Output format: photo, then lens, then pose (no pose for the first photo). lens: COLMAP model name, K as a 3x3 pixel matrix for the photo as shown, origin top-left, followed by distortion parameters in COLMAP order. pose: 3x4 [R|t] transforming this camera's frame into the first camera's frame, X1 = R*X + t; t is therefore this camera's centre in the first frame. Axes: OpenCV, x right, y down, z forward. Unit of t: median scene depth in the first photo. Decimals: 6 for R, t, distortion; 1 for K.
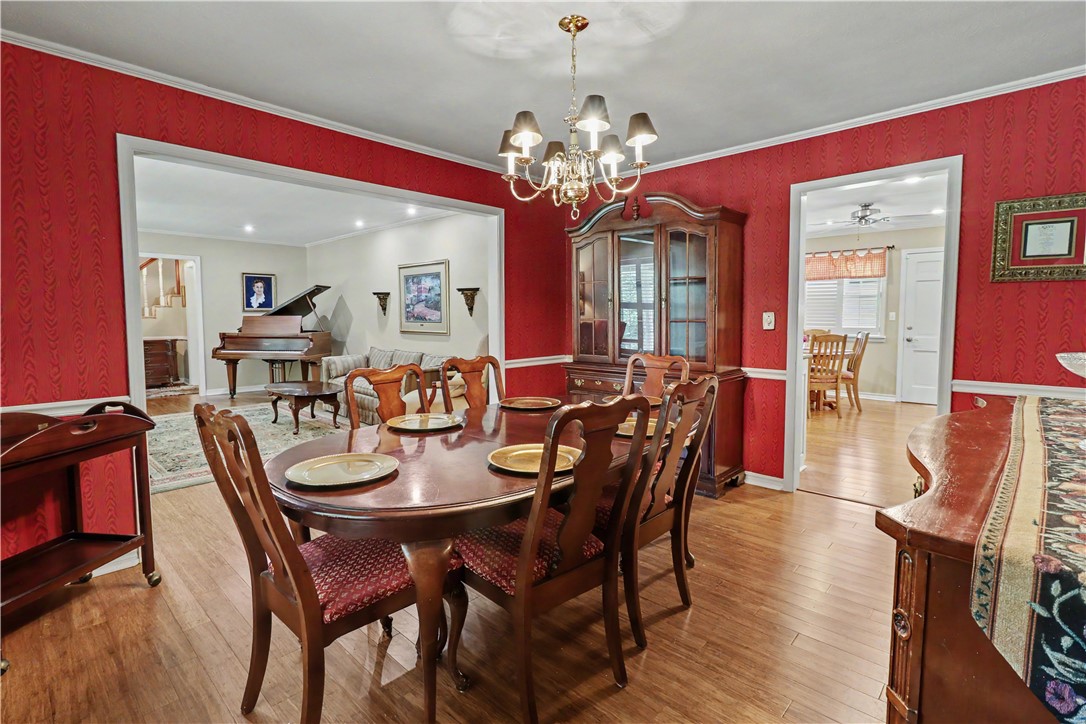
lens RADIAL K [[507.8, 0, 538.6], [0, 507.8, 338.8], [0, 0, 1]] dist [0.029407, 0.000295]
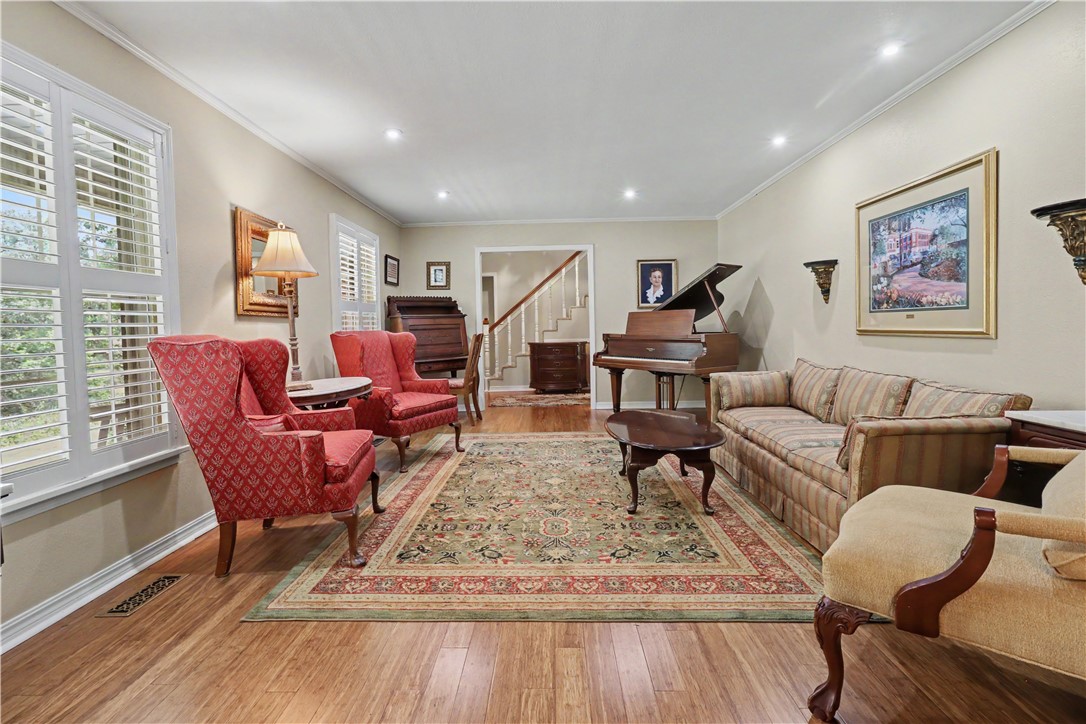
lens RADIAL K [[507.8, 0, 538.6], [0, 507.8, 338.8], [0, 0, 1]] dist [0.029407, 0.000295]
pose [[0.667870, 0.008617, -0.744228, -0.101007], [-0.019039, 0.999804, -0.005510, 0.002389], [0.744034, 0.017850, 0.667903, 0.414677]]
